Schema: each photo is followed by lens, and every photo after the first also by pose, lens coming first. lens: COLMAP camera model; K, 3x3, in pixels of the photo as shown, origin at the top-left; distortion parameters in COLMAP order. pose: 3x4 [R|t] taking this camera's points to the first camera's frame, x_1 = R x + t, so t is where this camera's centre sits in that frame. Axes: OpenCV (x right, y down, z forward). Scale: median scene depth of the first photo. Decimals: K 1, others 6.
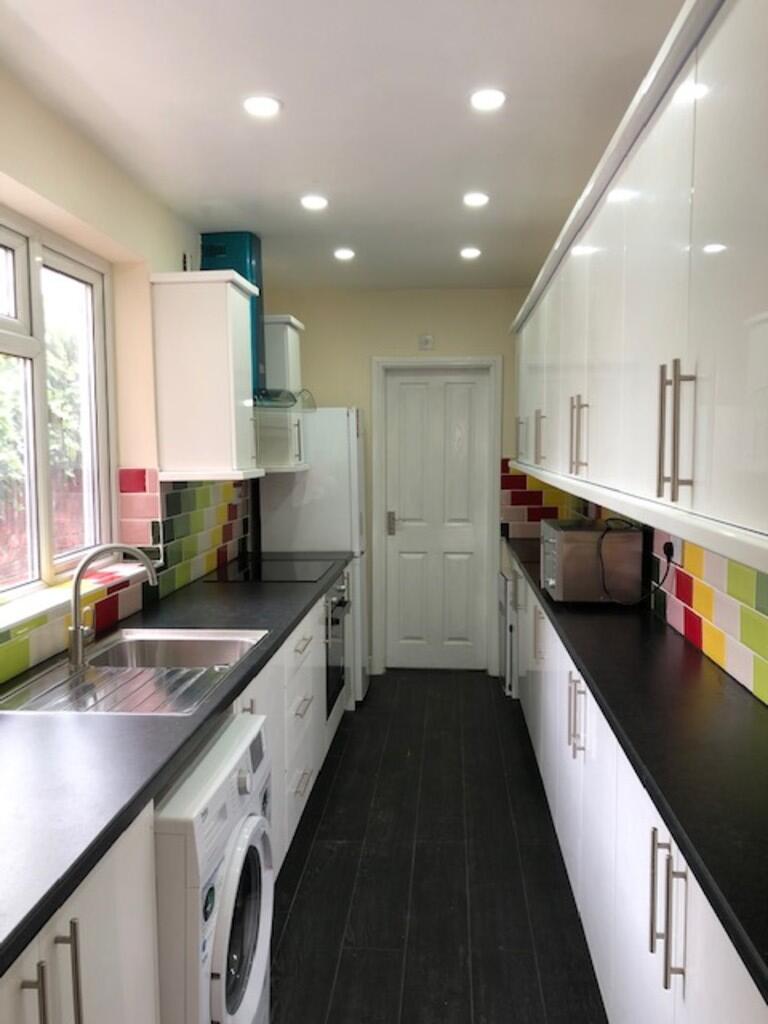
lens RADIAL K [[840.8, 0, 386.0], [0, 840.8, 512.7], [0, 0, 1]] dist [0.011507, 0.005136]
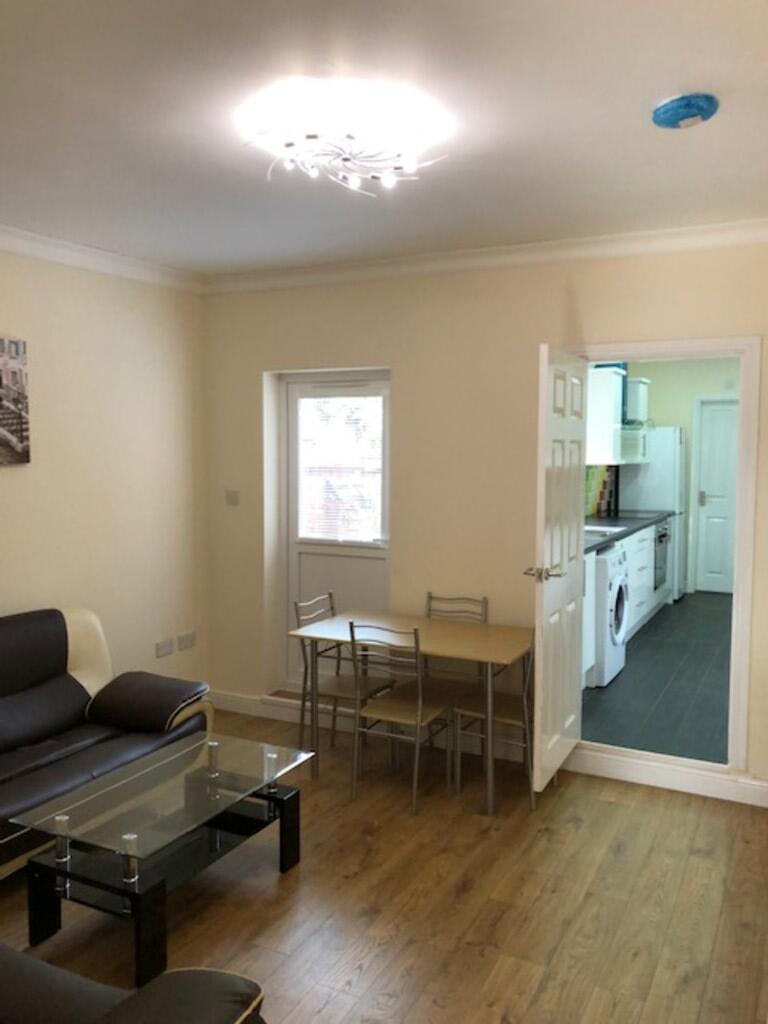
lens RADIAL K [[840.8, 0, 386.6], [0, 840.8, 517.0], [0, 0, 1]] dist [0.011507, 0.005136]
pose [[0.921990, 0.035959, -0.385540, 0.087158], [-0.037201, 0.999299, 0.004240, 0.078073], [0.385423, 0.010433, 0.922681, -0.861246]]
